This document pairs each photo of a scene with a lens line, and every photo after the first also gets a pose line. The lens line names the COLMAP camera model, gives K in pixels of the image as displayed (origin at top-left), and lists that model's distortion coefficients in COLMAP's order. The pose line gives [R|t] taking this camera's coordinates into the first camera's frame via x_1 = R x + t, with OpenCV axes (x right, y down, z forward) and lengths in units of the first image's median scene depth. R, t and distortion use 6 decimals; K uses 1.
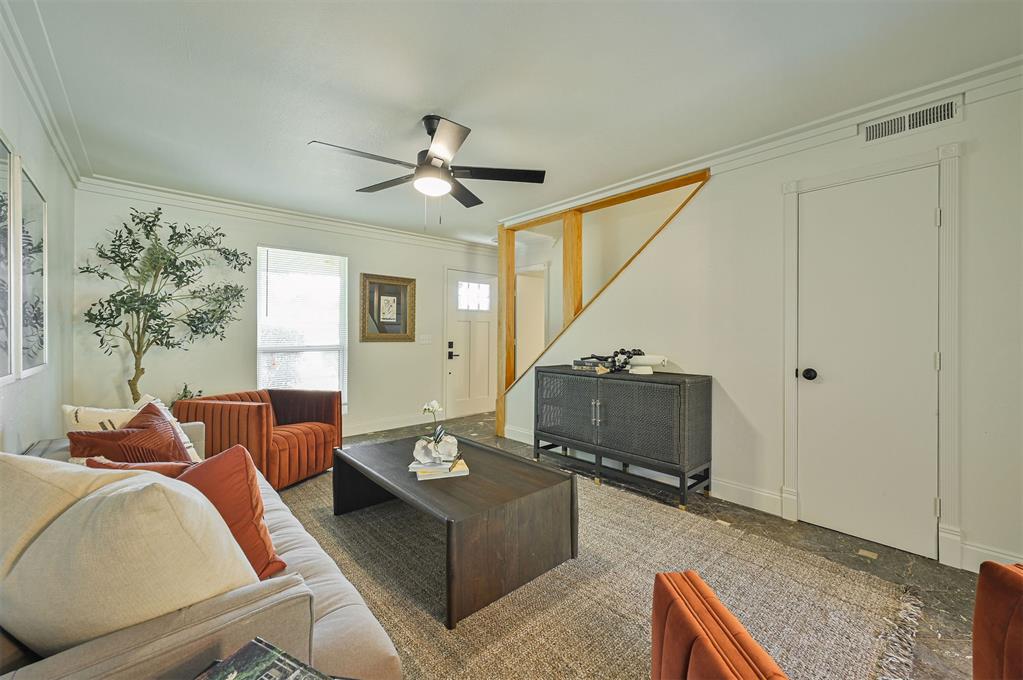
lens RADIAL K [[407.5, 0, 517.4], [0, 407.5, 335.7], [0, 0, 1]] dist [0.004428, 0.000347]
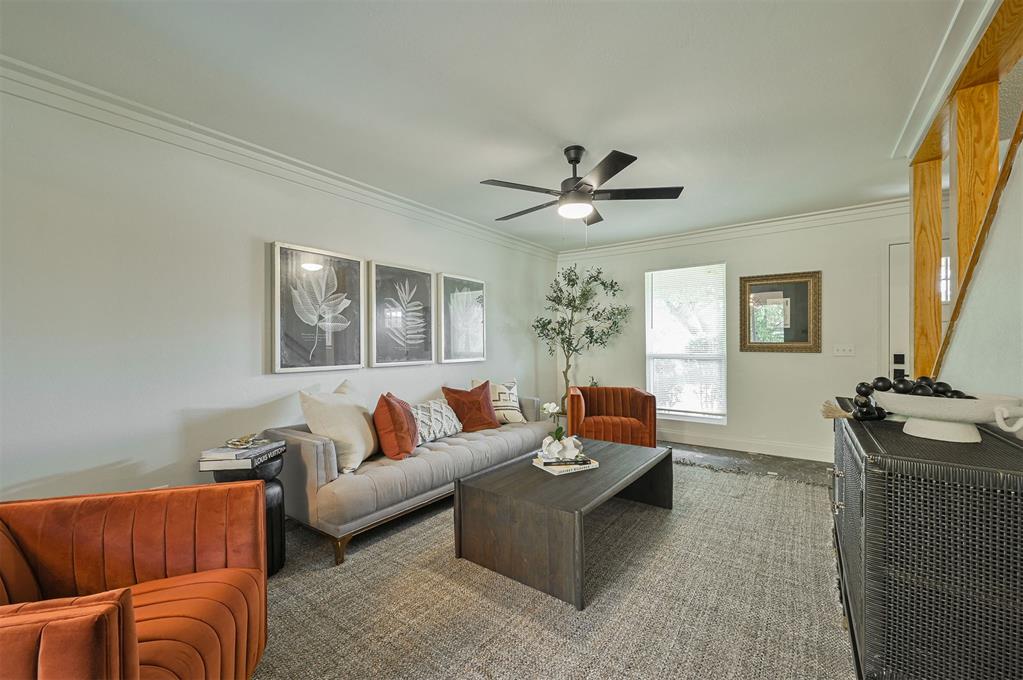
lens RADIAL K [[407.5, 0, 515.9], [0, 407.5, 342.0], [0, 0, 1]] dist [0.004428, 0.000347]
pose [[0.202617, -0.003250, -0.979253, 0.538258], [0.000352, 0.999995, -0.003246, -0.004695], [0.979258, 0.000313, 0.202617, 0.397463]]
